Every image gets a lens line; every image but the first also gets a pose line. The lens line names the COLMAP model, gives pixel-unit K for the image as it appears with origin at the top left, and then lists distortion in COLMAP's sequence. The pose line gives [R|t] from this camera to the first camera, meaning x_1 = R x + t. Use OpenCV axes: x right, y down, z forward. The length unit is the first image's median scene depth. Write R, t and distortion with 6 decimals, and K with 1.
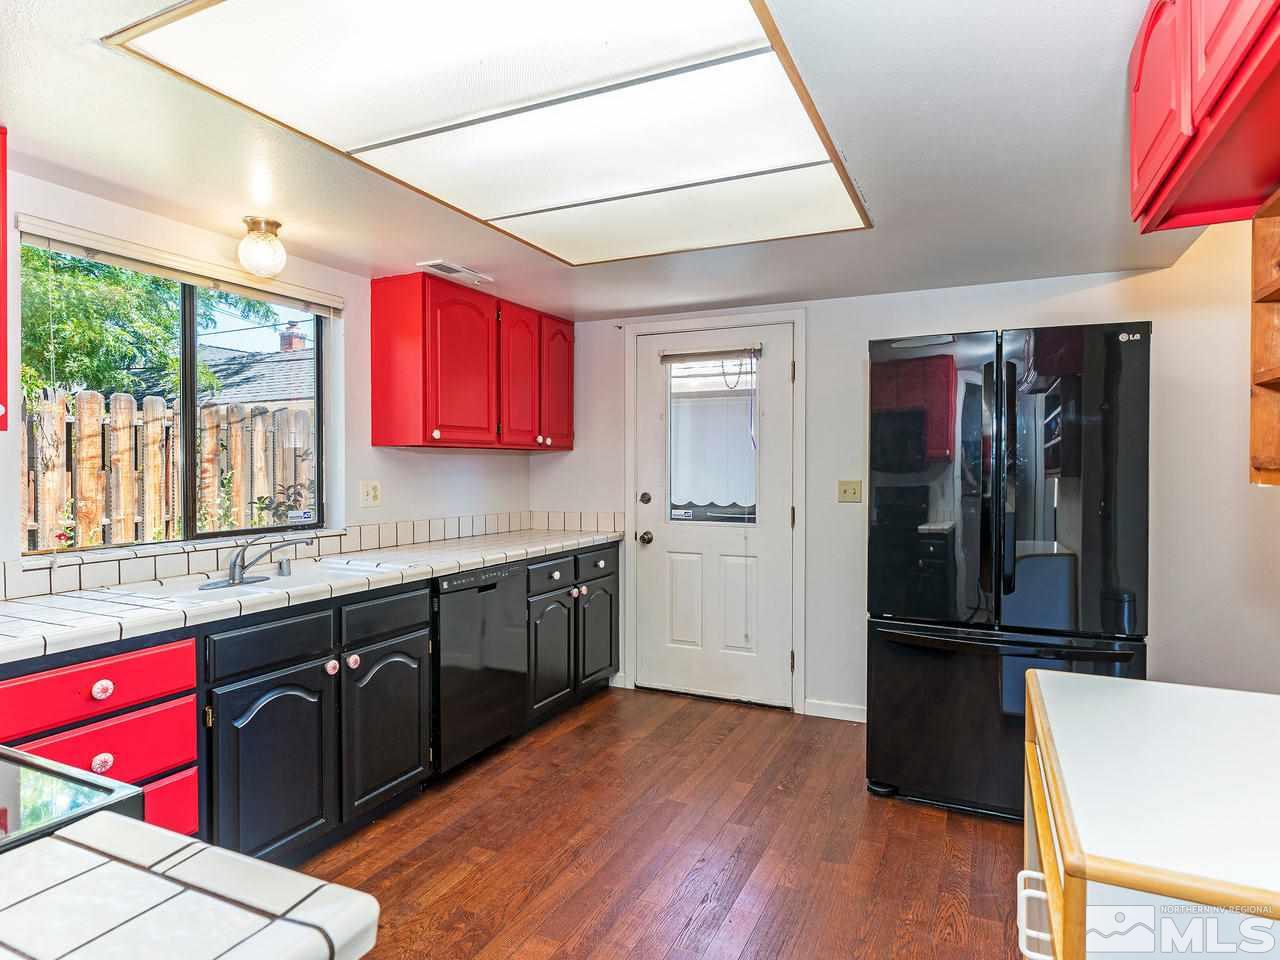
lens RADIAL K [[731.3, 0, 642.9], [0, 731.3, 473.2], [0, 0, 1]] dist [-0.003696, 0.003073]
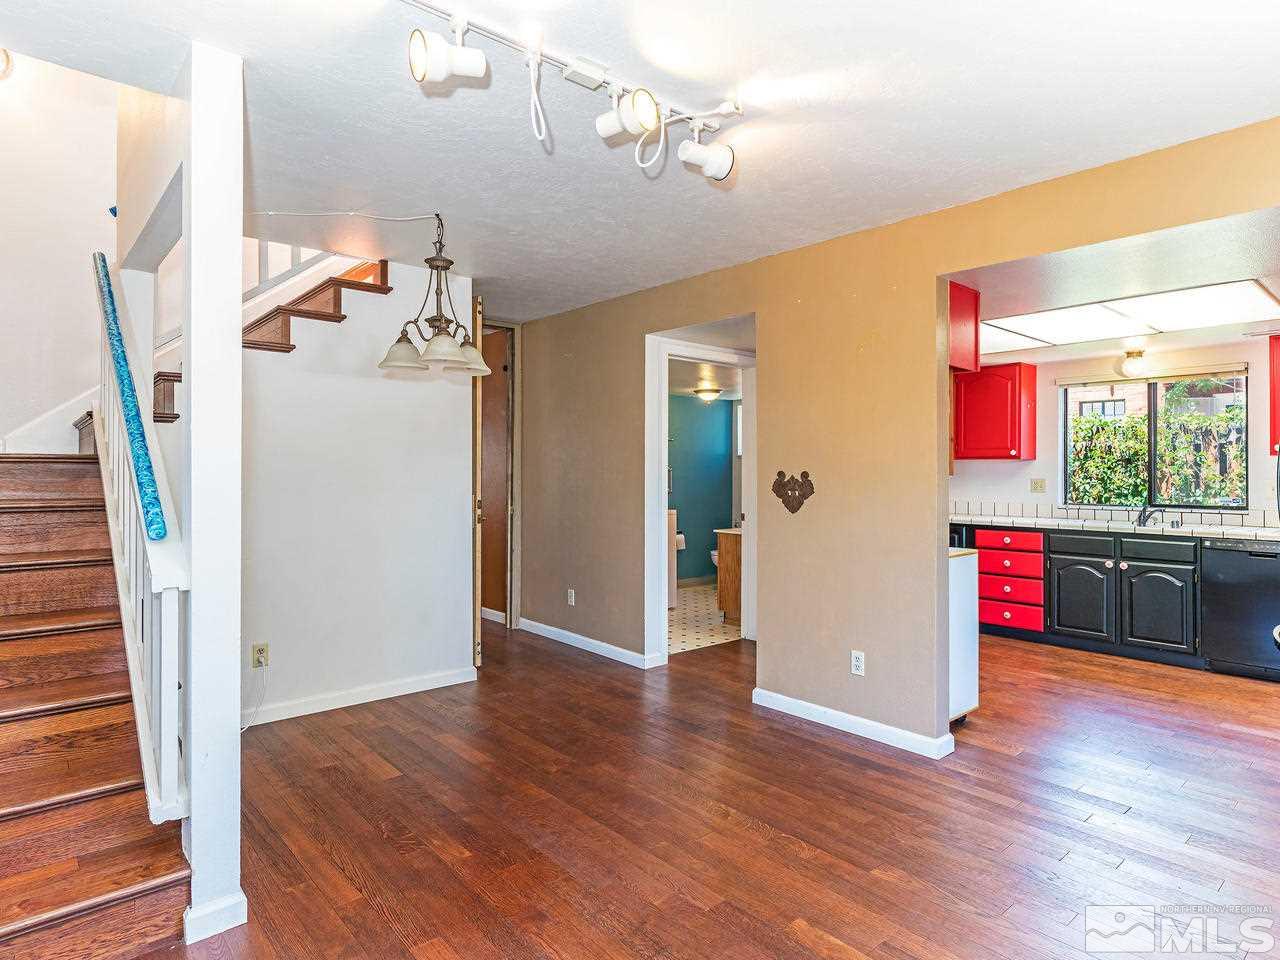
lens RADIAL K [[731.3, 0, 638.8], [0, 731.3, 461.4], [0, 0, 1]] dist [-0.003696, 0.003073]
pose [[-0.397733, -0.018268, -0.917319, 2.016134], [-0.014131, 0.999805, -0.013784, 0.014496], [0.917392, 0.007480, -0.397913, 0.571666]]
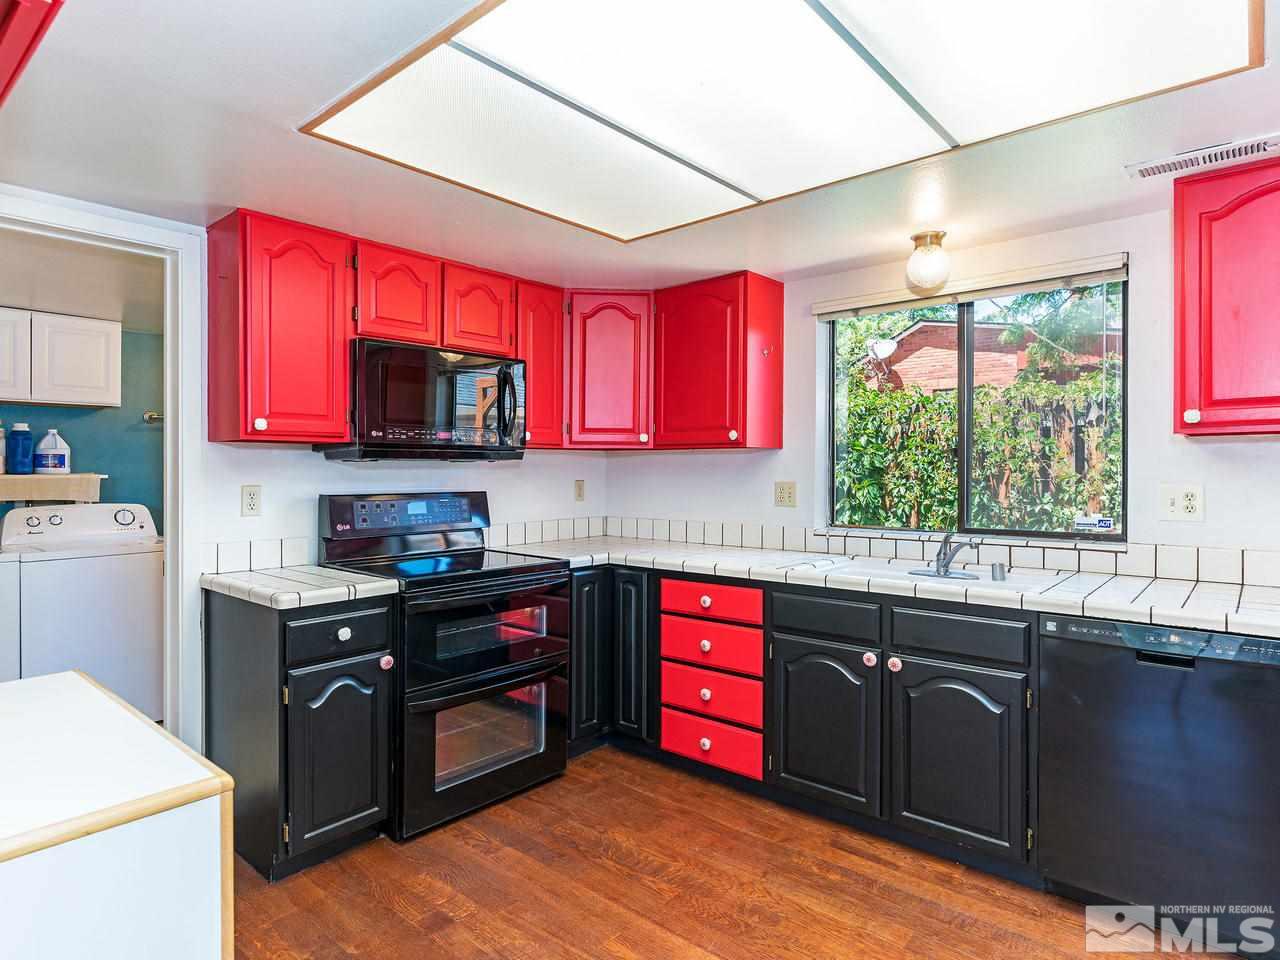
lens RADIAL K [[731.3, 0, 642.5], [0, 731.3, 476.4], [0, 0, 1]] dist [-0.003696, 0.003073]
pose [[-0.267400, 0.007014, -0.963560, 0.644278], [-0.007591, 0.999927, 0.009386, -0.001696], [0.963556, 0.009824, -0.267327, 0.936792]]
